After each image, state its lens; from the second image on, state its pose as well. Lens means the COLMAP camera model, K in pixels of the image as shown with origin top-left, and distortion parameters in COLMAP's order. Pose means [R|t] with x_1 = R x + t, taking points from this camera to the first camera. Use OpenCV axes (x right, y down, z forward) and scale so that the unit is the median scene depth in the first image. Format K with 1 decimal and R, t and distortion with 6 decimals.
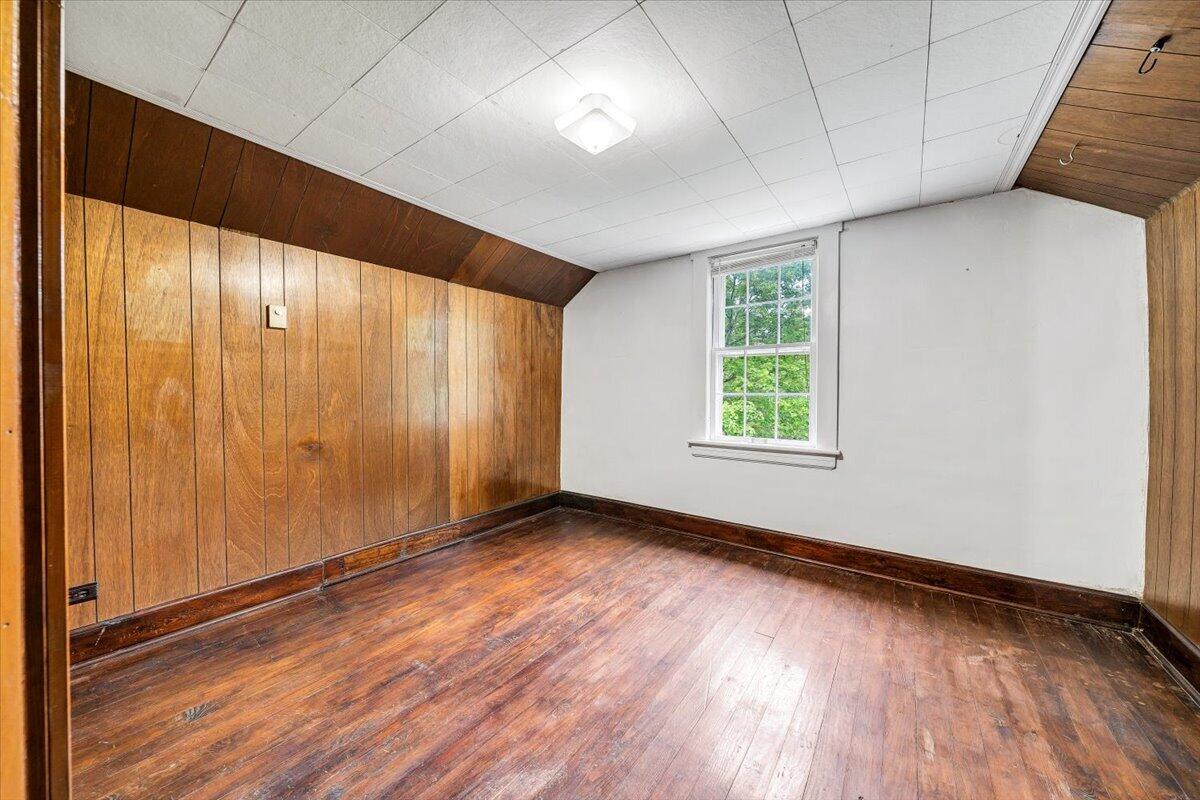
lens RADIAL K [[409.4, 0, 589.7], [0, 409.4, 397.7], [0, 0, 1]] dist [-0.001462, -0.000012]
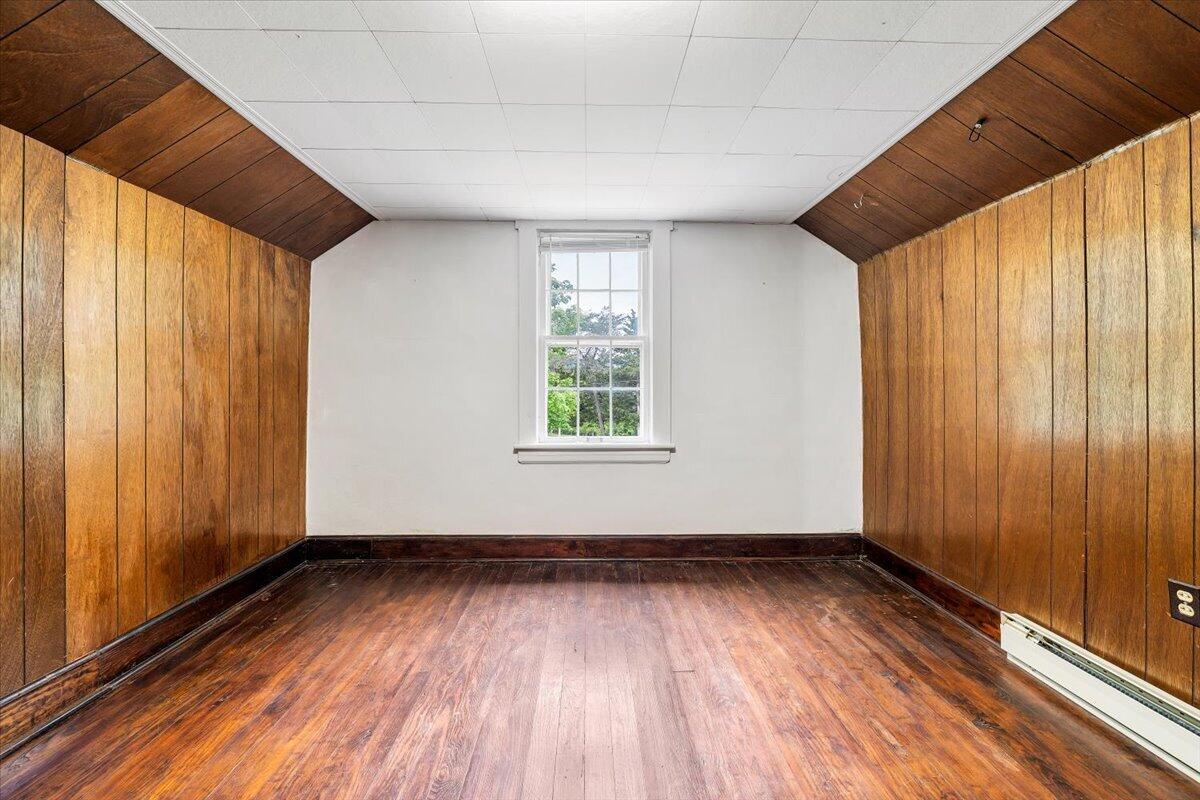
lens RADIAL K [[418.5, 0, 600.0], [0, 418.5, 385.8], [0, 0, 1]] dist [-0.002204, -0.000147]
pose [[0.795219, -0.000177, 0.606322, -0.143753], [0.010282, 0.999860, -0.013195, -0.002940], [-0.606235, 0.016727, 0.795109, 0.241965]]
